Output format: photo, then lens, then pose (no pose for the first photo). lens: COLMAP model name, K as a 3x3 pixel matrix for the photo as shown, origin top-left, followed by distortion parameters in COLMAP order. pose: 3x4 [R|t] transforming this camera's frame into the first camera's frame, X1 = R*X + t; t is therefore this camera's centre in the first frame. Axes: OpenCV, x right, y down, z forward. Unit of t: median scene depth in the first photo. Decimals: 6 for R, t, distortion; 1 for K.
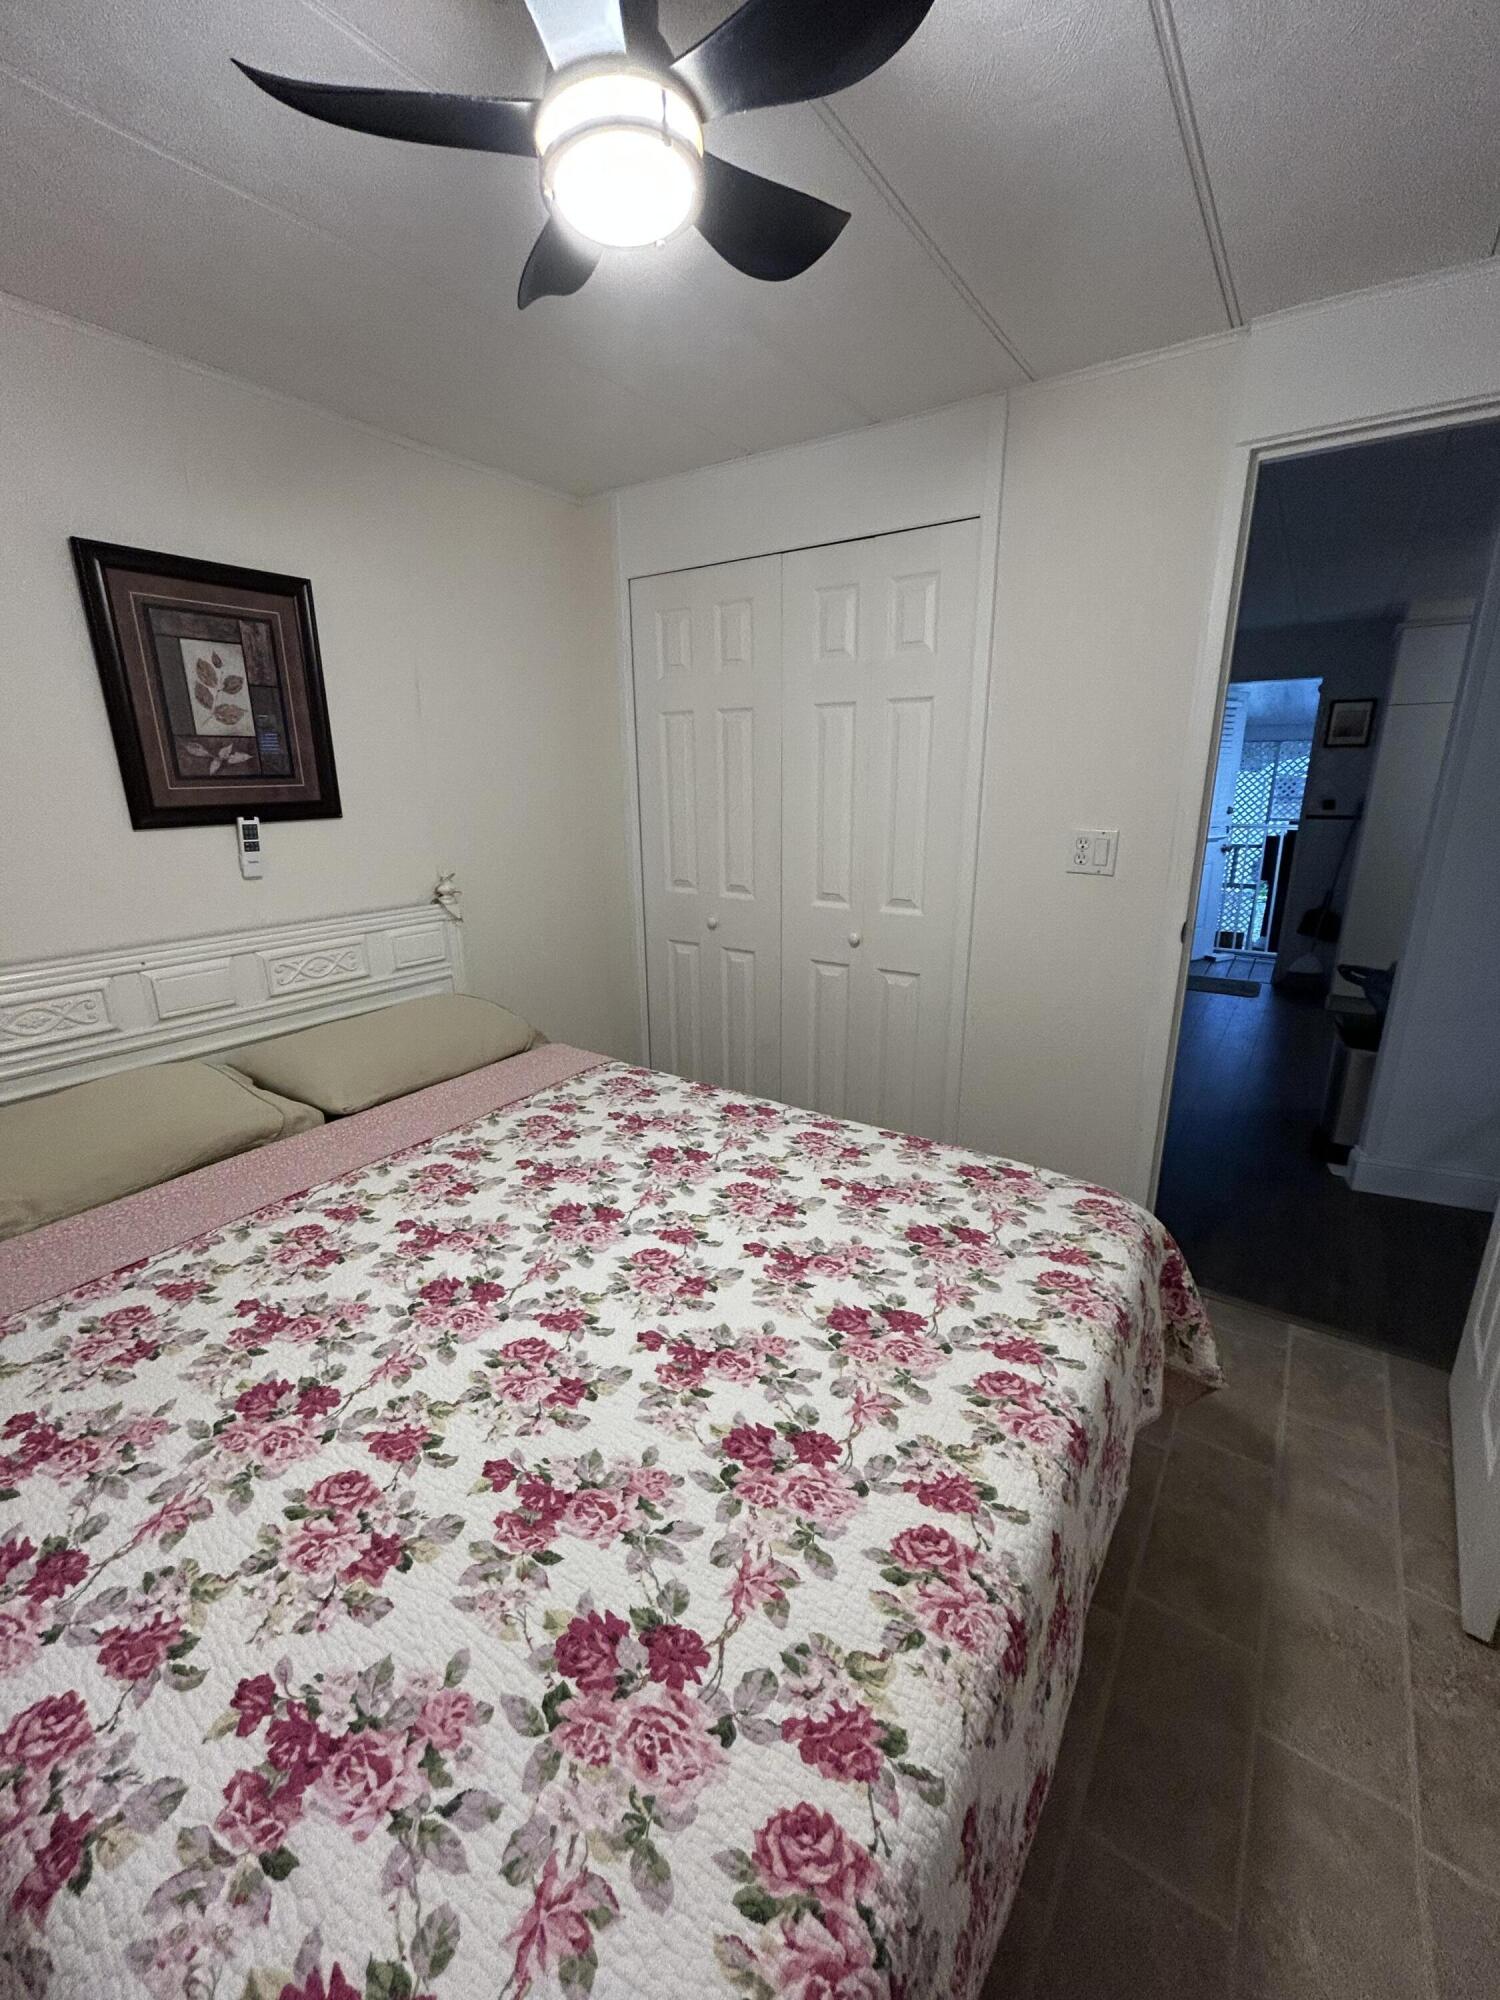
lens RADIAL K [[813.6, 0, 750.0], [0, 813.6, 1000.0], [0, 0, 1]] dist [0.002533, 0.000370]
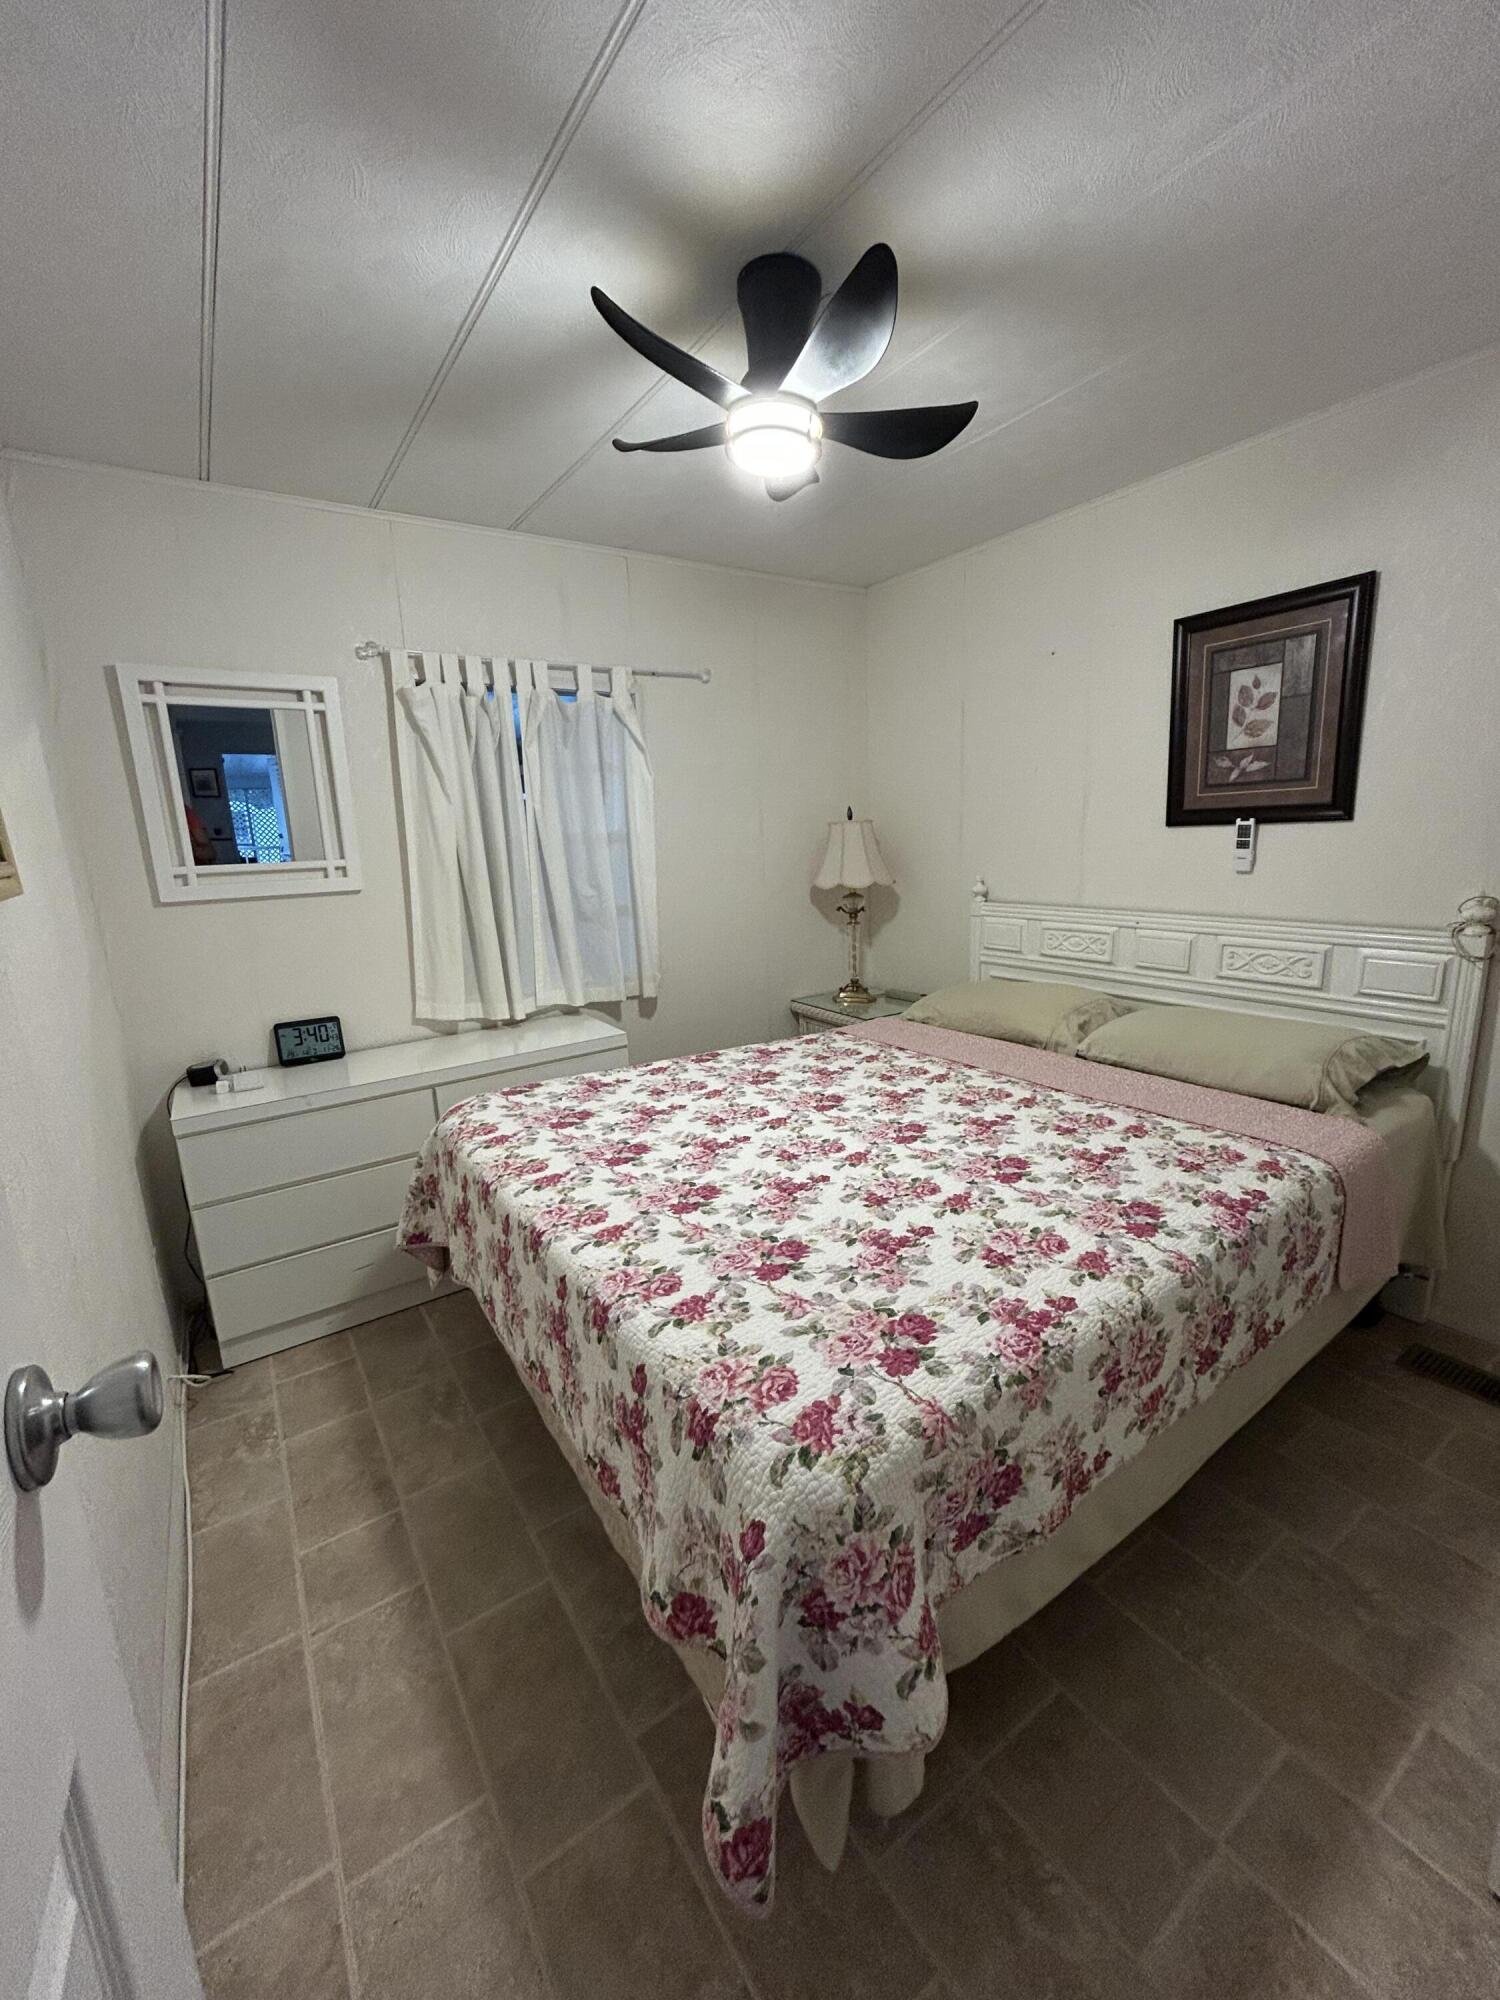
lens RADIAL K [[813.6, 0, 750.0], [0, 813.6, 1000.0], [0, 0, 1]] dist [0.002533, 0.000370]
pose [[-0.357765, 0.214297, -0.908890, 0.739067], [-0.209398, 0.930115, 0.301726, -0.193847], [0.910031, 0.298266, -0.287889, 0.802611]]
